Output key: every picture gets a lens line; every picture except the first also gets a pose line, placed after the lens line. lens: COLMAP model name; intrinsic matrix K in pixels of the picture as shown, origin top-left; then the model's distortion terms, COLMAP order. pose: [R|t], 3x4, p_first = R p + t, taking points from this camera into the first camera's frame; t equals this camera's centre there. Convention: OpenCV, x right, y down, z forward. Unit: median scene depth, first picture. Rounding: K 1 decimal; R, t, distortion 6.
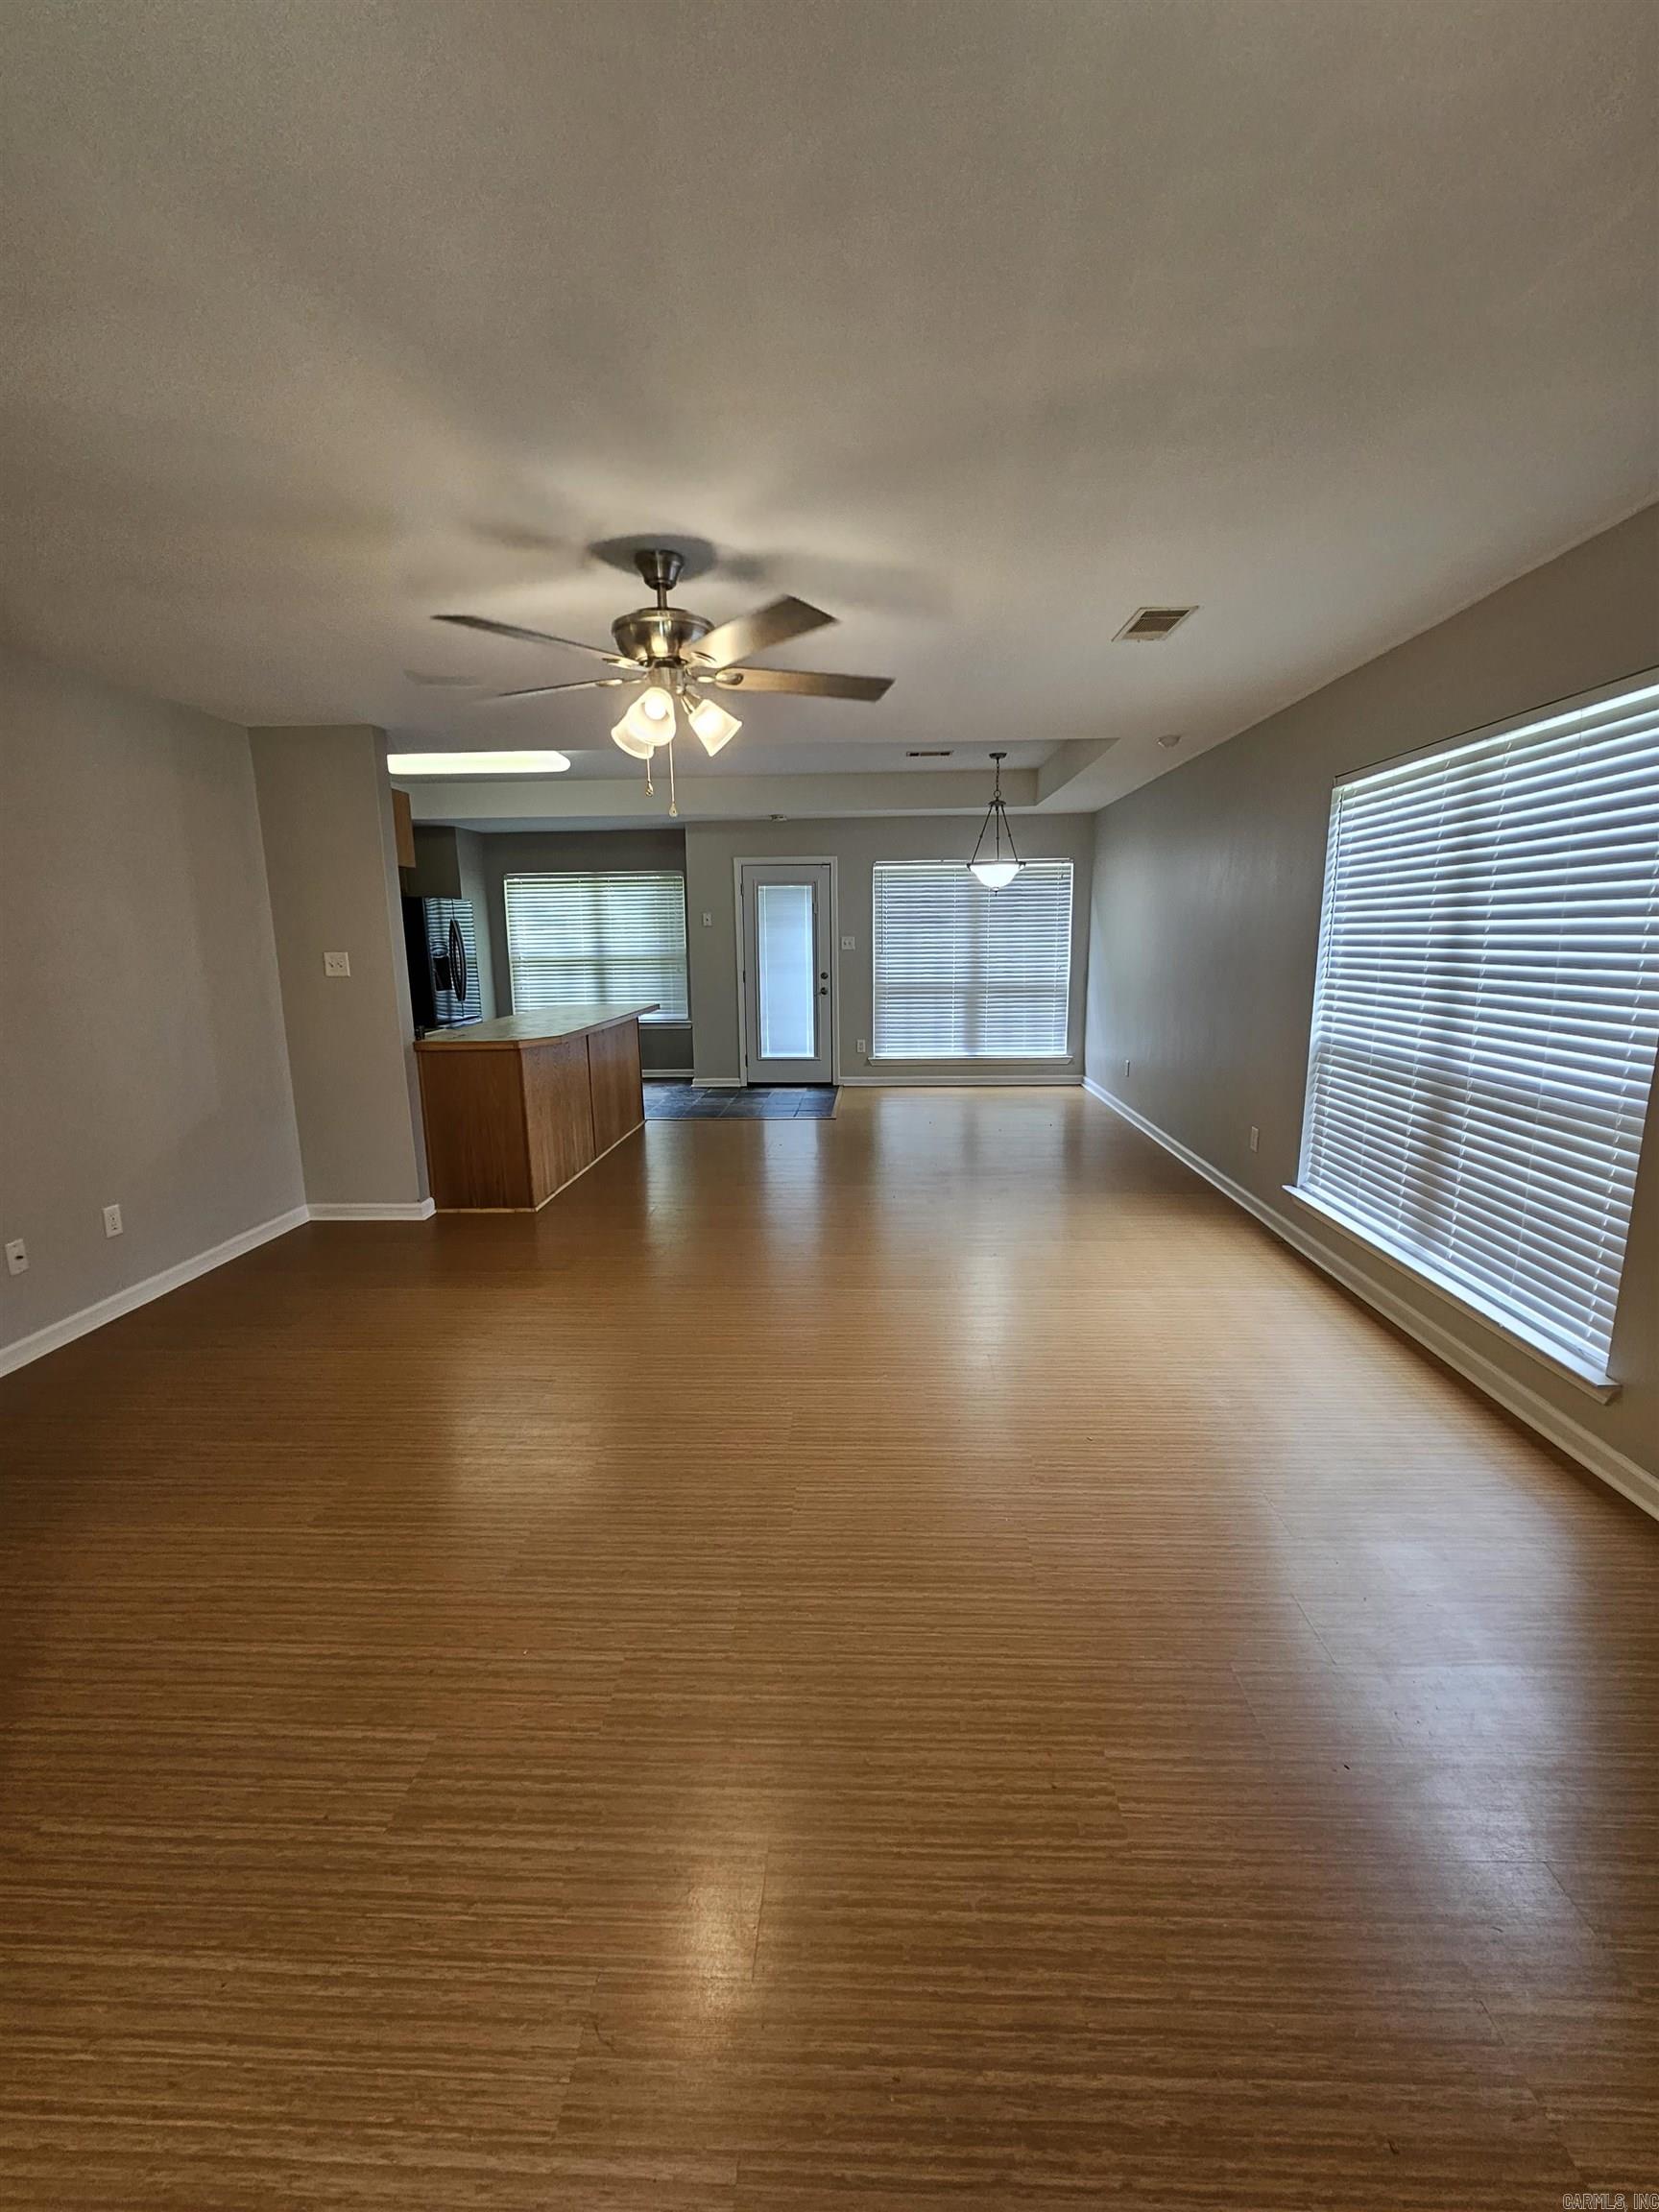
lens RADIAL K [[911.0, 0, 824.7], [0, 911.0, 1101.6], [0, 0, 1]] dist [-0.003058, 0.000586]
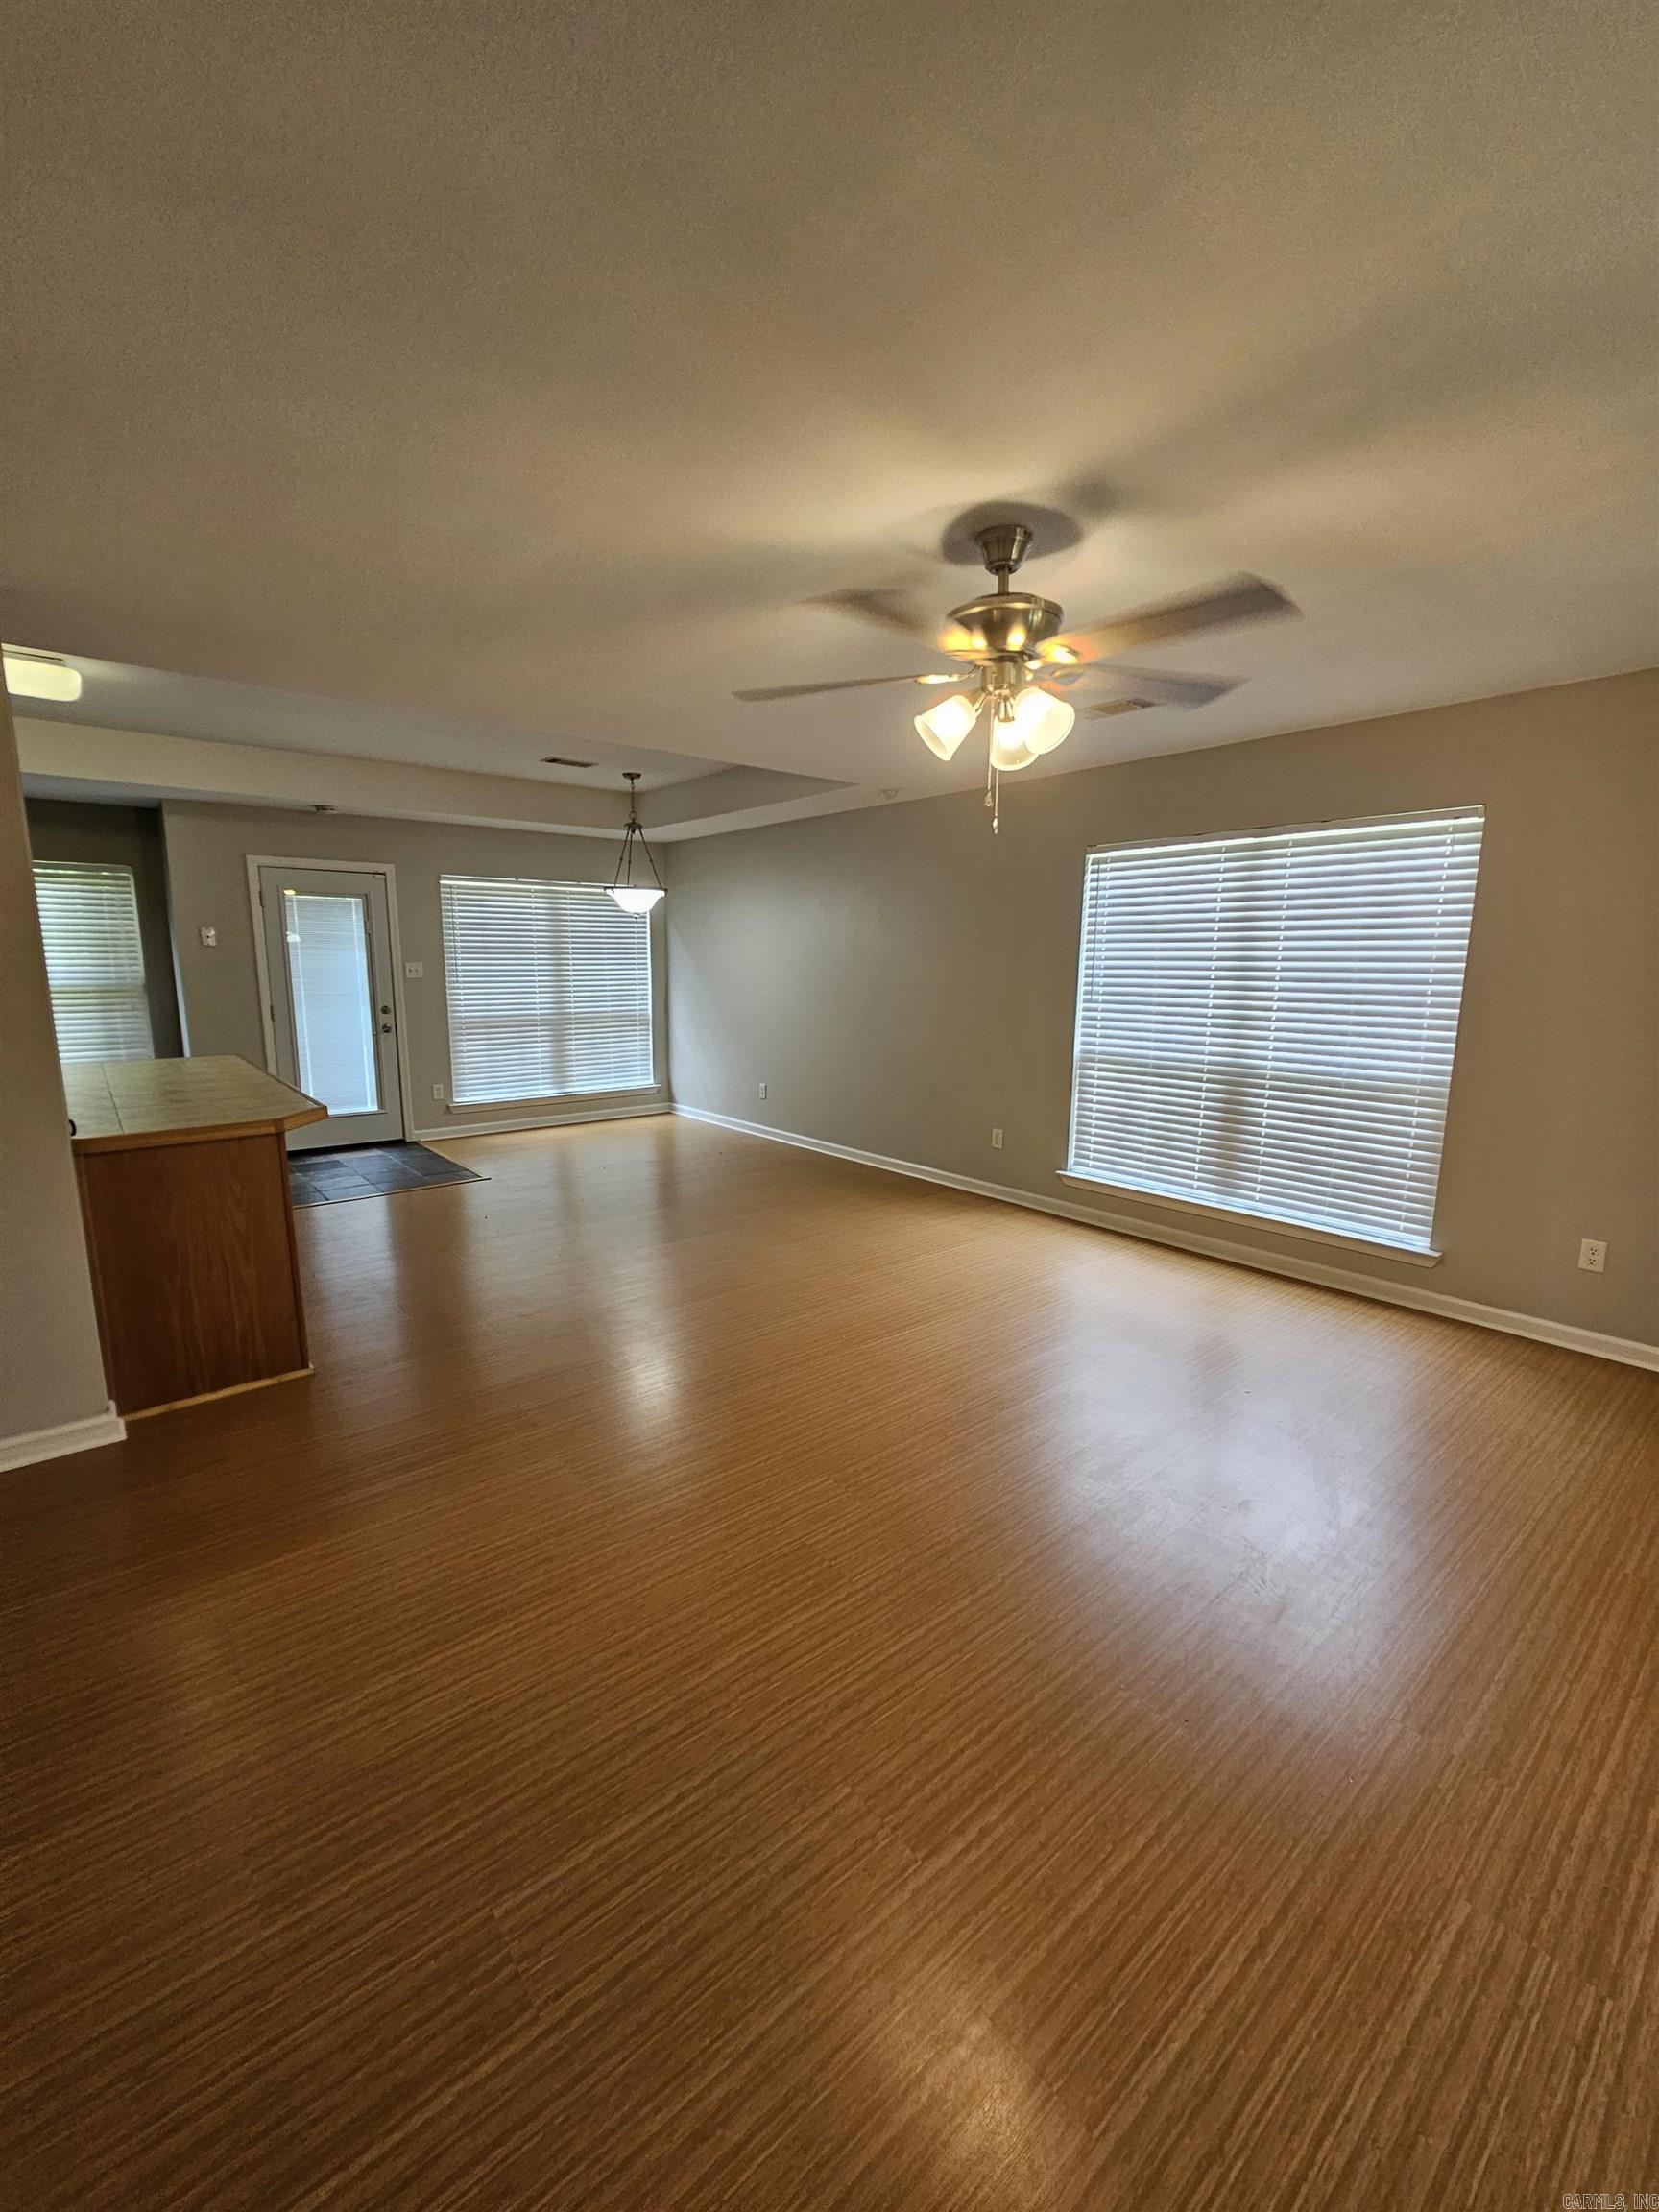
lens RADIAL K [[911.0, 0, 823.1], [0, 911.0, 1111.5], [0, 0, 1]] dist [-0.003058, 0.000586]
pose [[0.738643, -0.096352, 0.667175, -0.268490], [0.107730, 0.993884, 0.024265, -0.025863], [-0.665433, 0.053951, 0.744506, 0.141021]]
